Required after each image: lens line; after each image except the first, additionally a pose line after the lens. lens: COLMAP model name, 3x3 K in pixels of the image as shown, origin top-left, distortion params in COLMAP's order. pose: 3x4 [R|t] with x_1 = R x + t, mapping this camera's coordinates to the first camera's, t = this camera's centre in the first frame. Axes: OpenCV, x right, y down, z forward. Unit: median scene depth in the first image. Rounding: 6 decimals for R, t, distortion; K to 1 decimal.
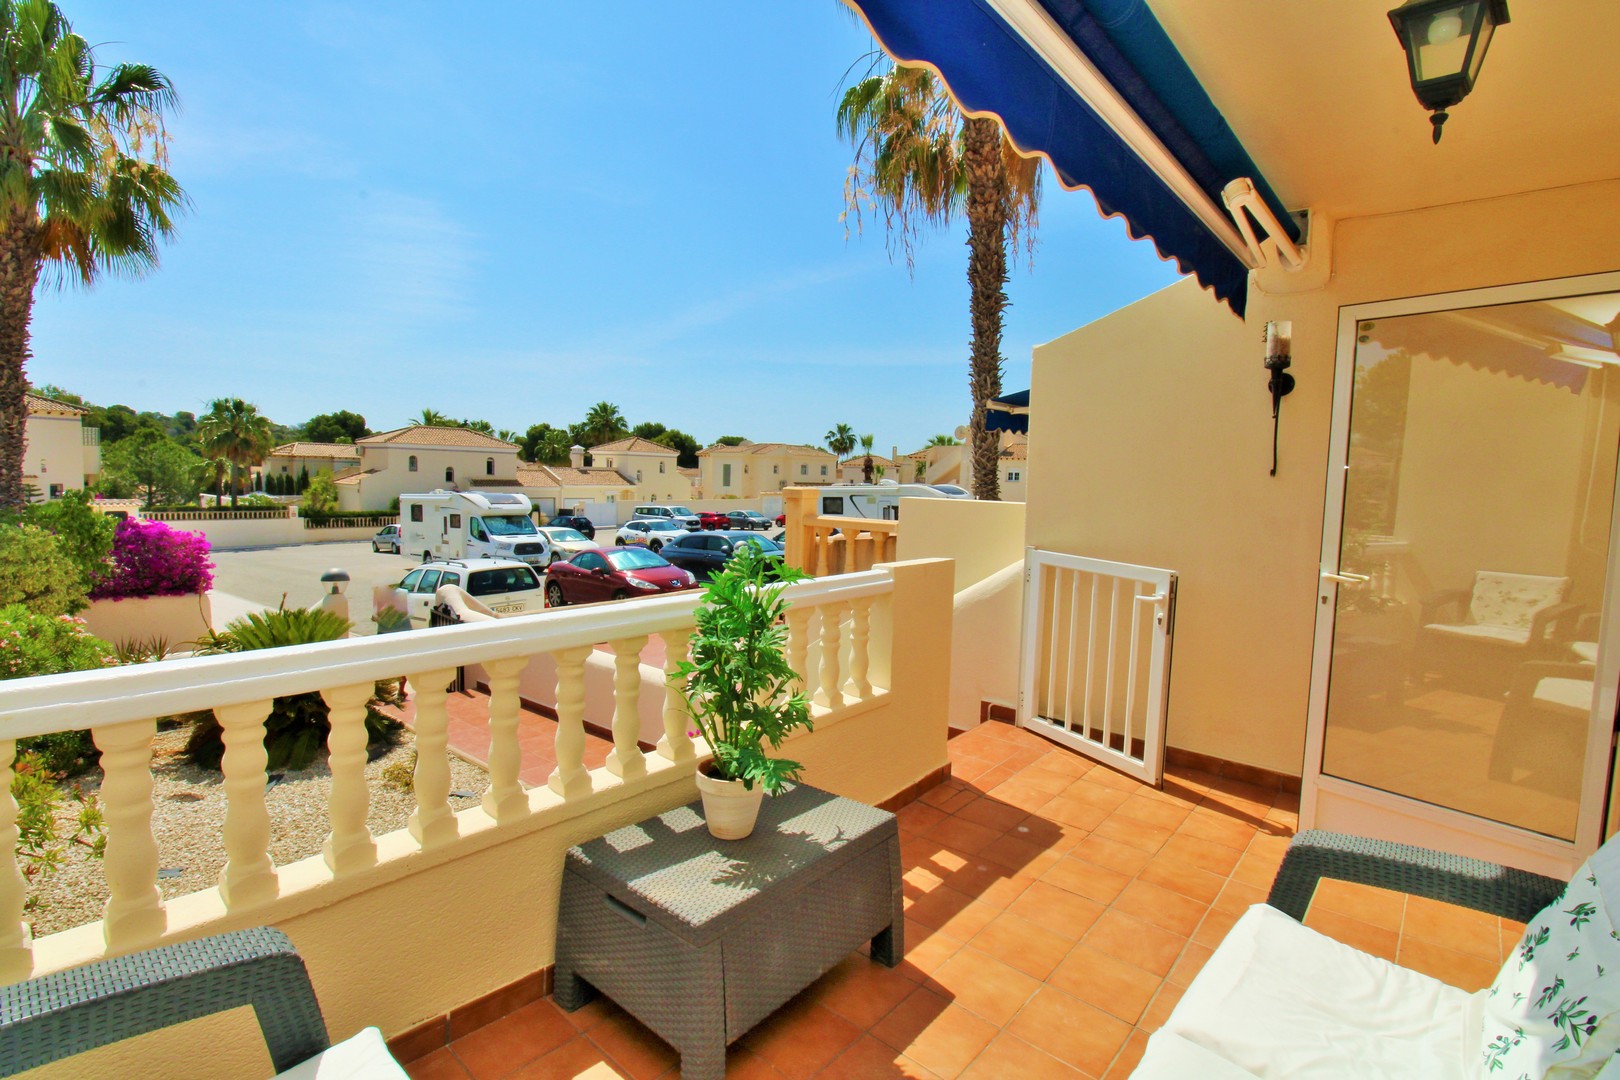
lens RADIAL K [[751.1, 0, 823.6], [0, 751.1, 525.8], [0, 0, 1]] dist [-0.002515, -0.012401]
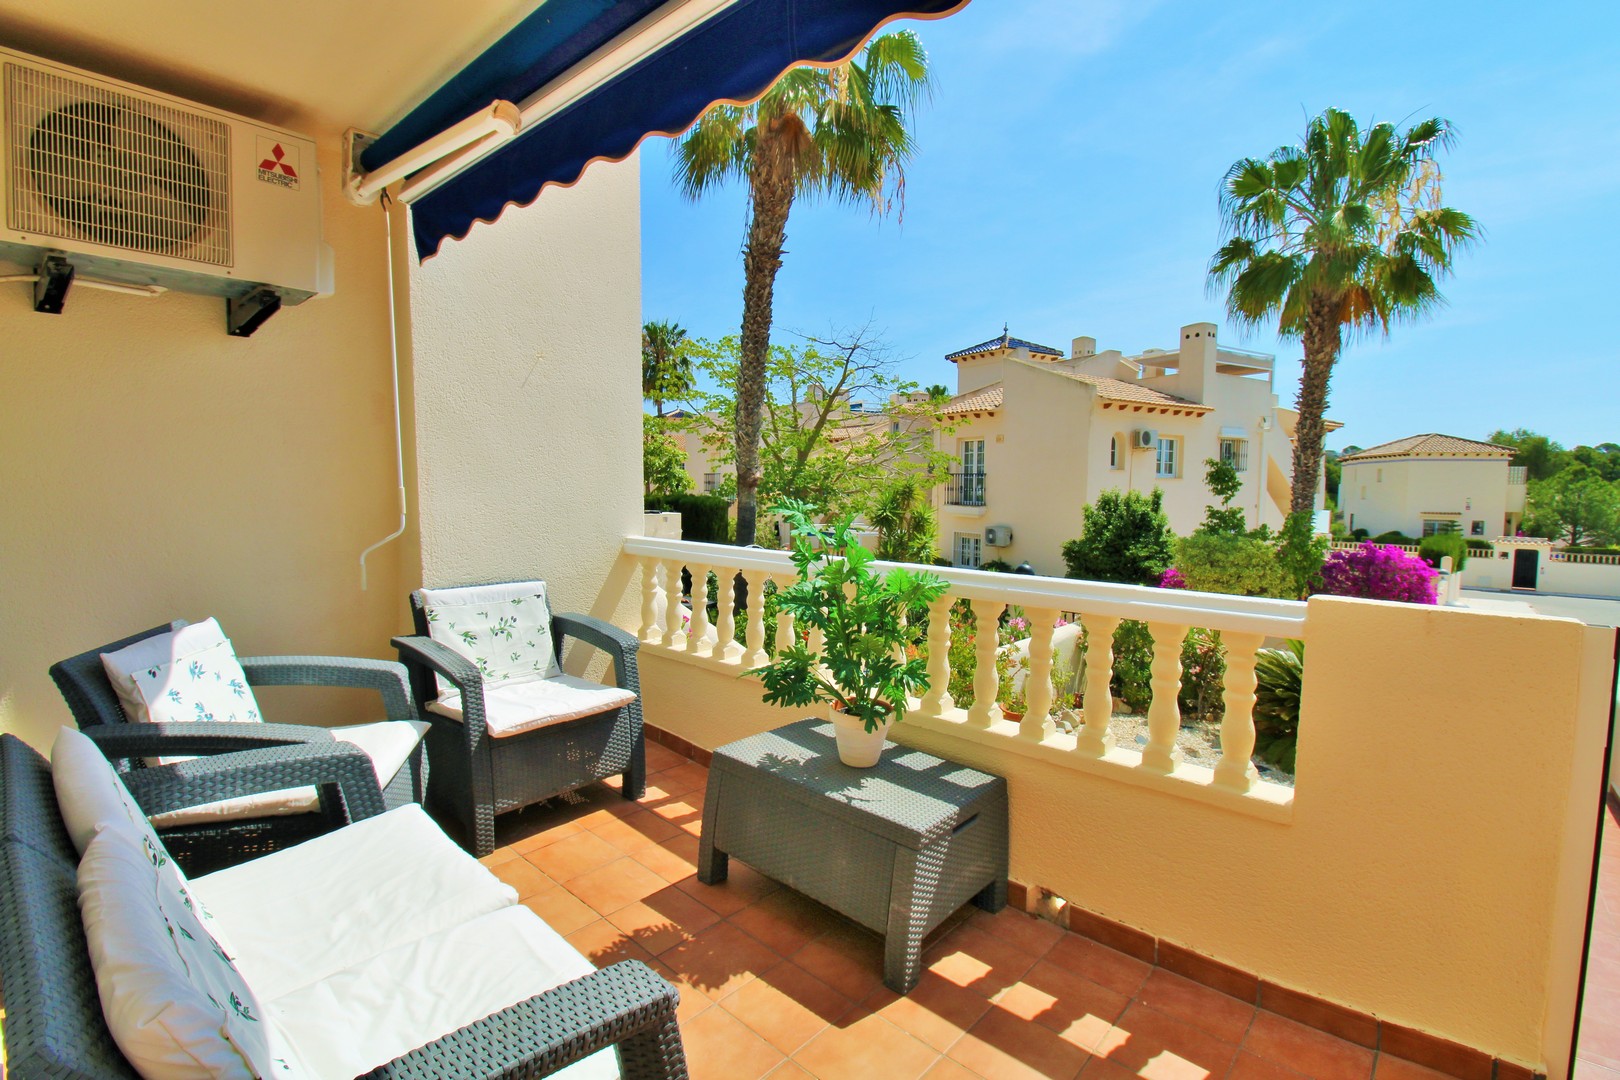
lens RADIAL K [[747.4, 0, 802.2], [0, 747.4, 547.5], [0, 0, 1]] dist [-0.026049, -0.001017]
pose [[-0.029124, 0.051383, -0.998254, 0.053781], [-0.077725, 0.995538, 0.053510, 0.001525], [0.996549, 0.079147, -0.025001, 0.049387]]
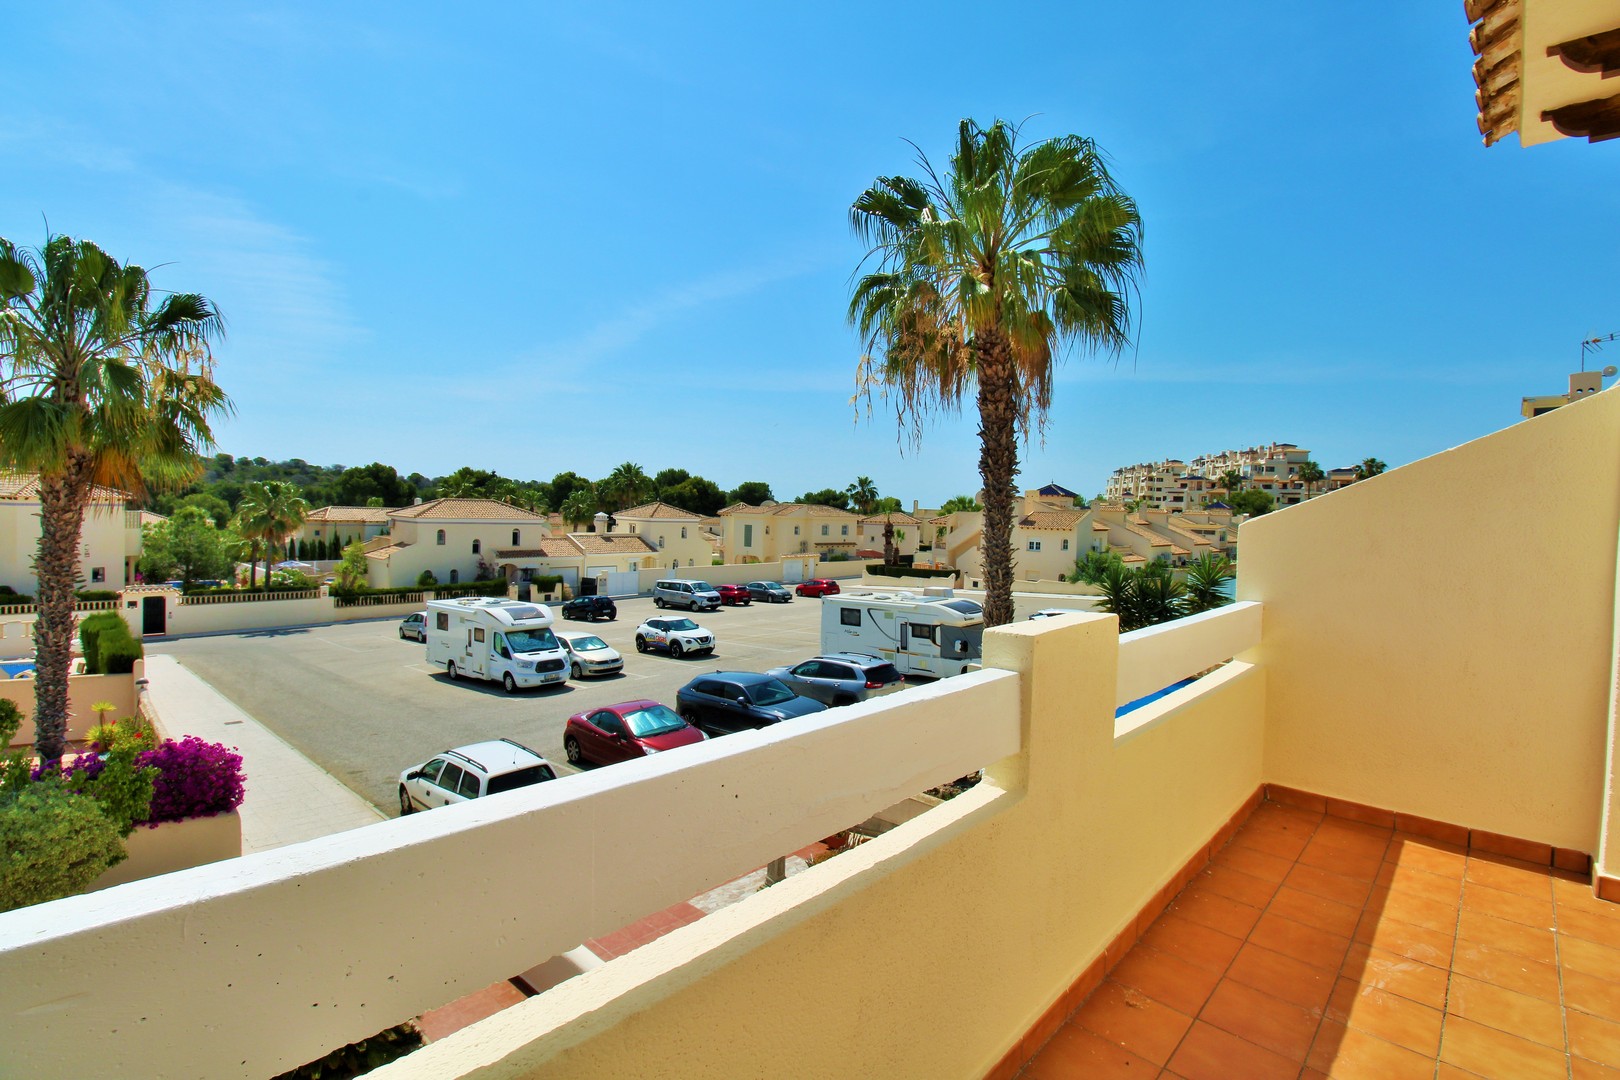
lens RADIAL K [[751.1, 0, 823.6], [0, 751.1, 525.8], [0, 0, 1]] dist [-0.002515, -0.012401]
pose [[0.999566, 0.003688, -0.029217, 0.003827], [-0.005089, 0.998833, -0.048025, -0.072509], [0.029006, 0.048153, 0.998419, -0.007486]]
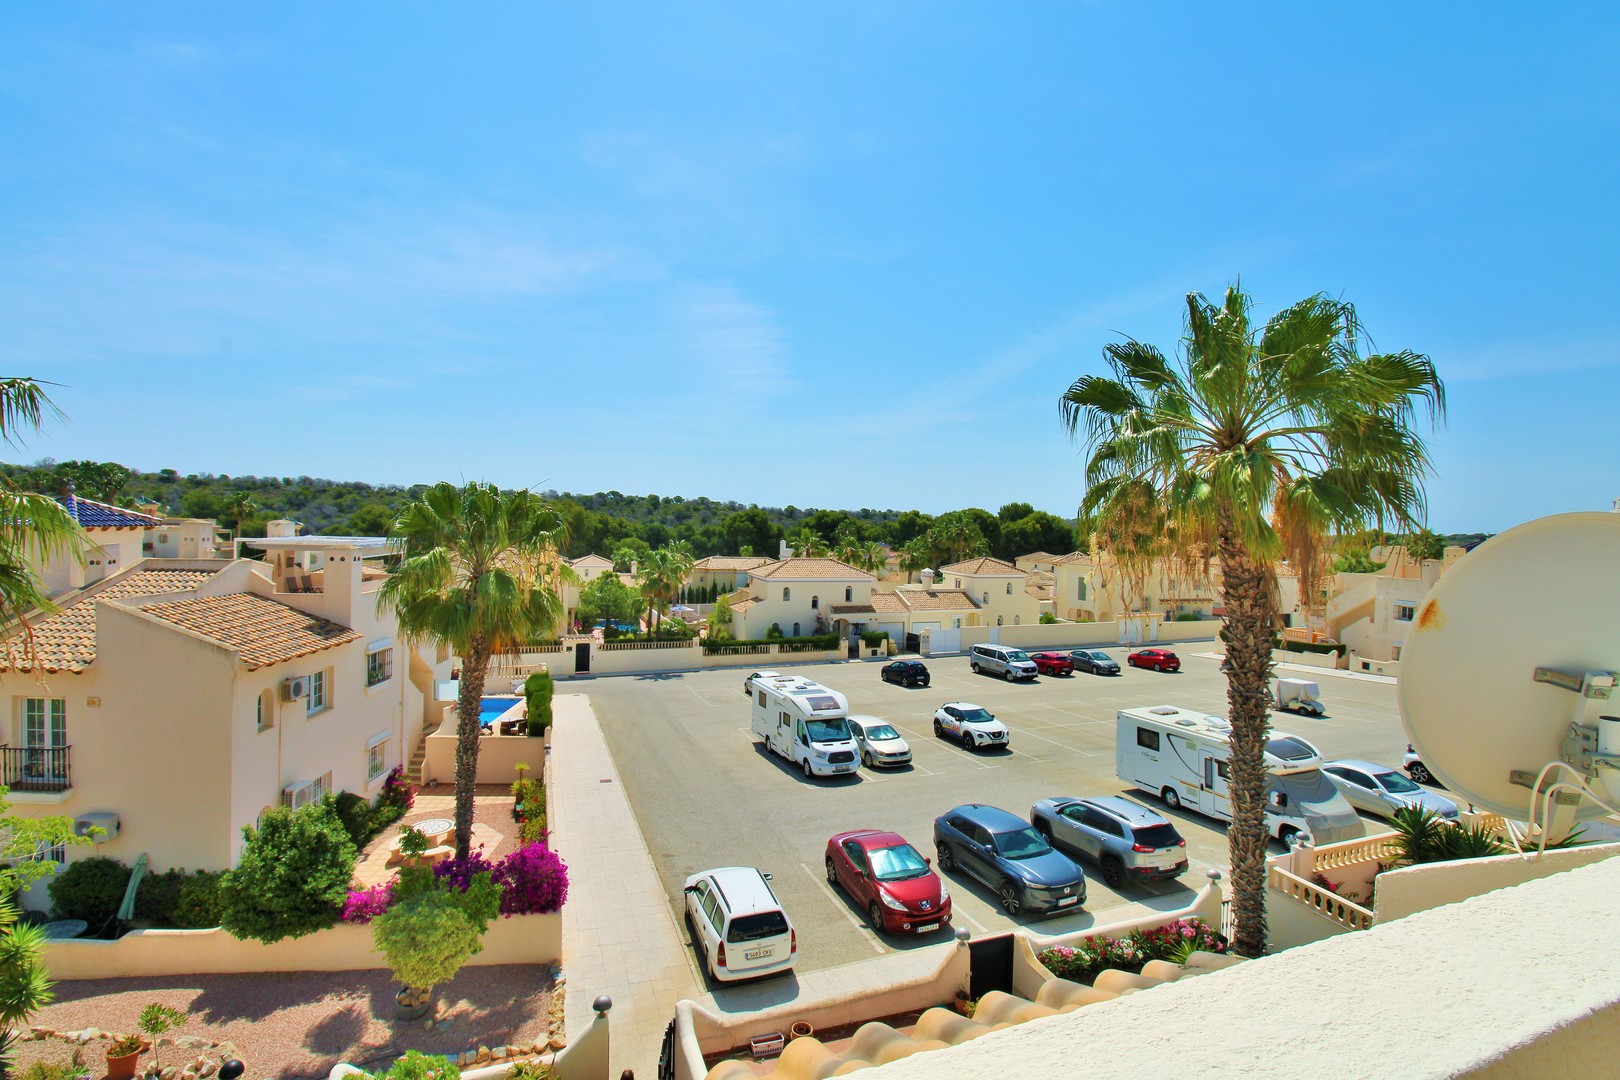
lens RADIAL K [[754.0, 0, 814.8], [0, 754.0, 530.9], [0, 0, 1]] dist [-0.000002, -0.012608]
pose [[0.878101, 0.000055, -0.478475, 0.068868], [-0.034905, 0.997343, -0.063943, -0.149647], [0.477200, 0.072849, 0.875770, -0.011989]]
